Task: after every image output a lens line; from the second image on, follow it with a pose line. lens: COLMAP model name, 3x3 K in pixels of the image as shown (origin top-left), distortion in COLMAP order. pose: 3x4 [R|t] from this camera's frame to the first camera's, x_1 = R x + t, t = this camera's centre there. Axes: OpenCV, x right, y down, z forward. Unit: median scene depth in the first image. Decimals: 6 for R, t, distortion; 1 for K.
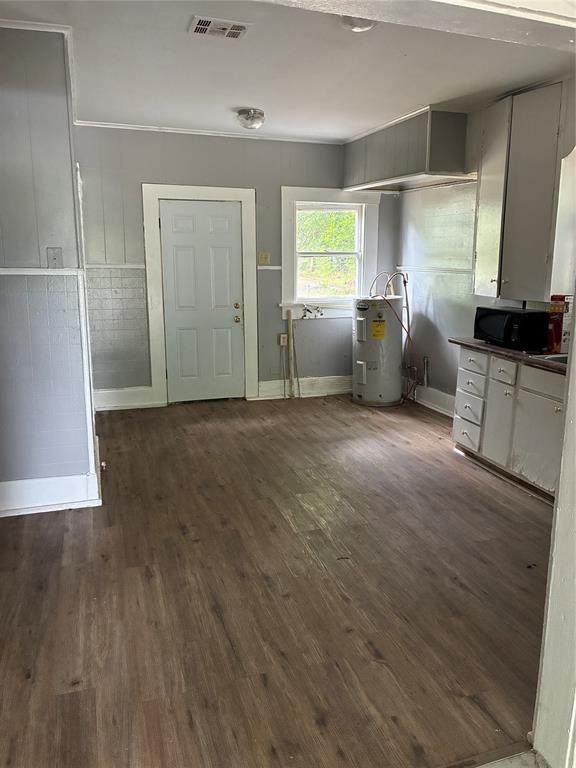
lens RADIAL K [[586.8, 0, 292.5], [0, 586.8, 374.4], [0, 0, 1]] dist [0.050290, -0.053923]
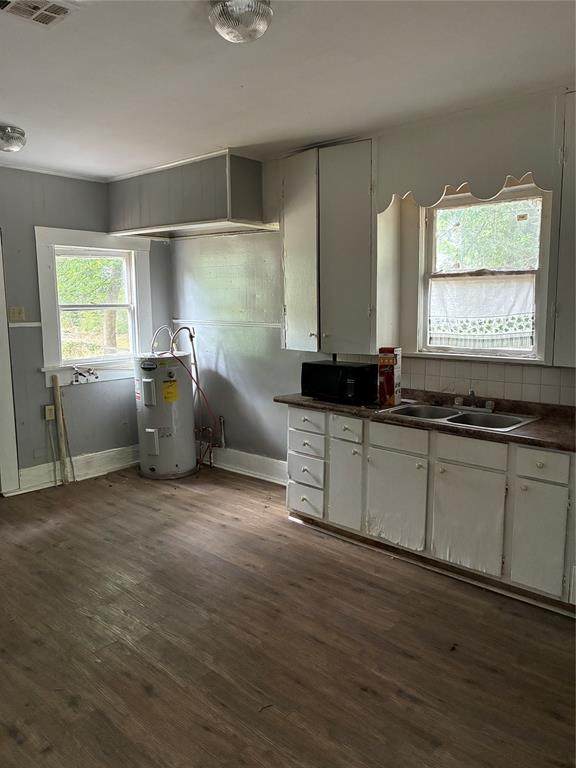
lens RADIAL K [[586.8, 0, 287.9], [0, 586.8, 374.6], [0, 0, 1]] dist [0.050290, -0.053923]
pose [[0.879225, -0.069509, 0.471309, -0.125651], [0.106063, 0.993030, -0.051406, -0.041198], [-0.464450, 0.095186, 0.880469, 0.156726]]
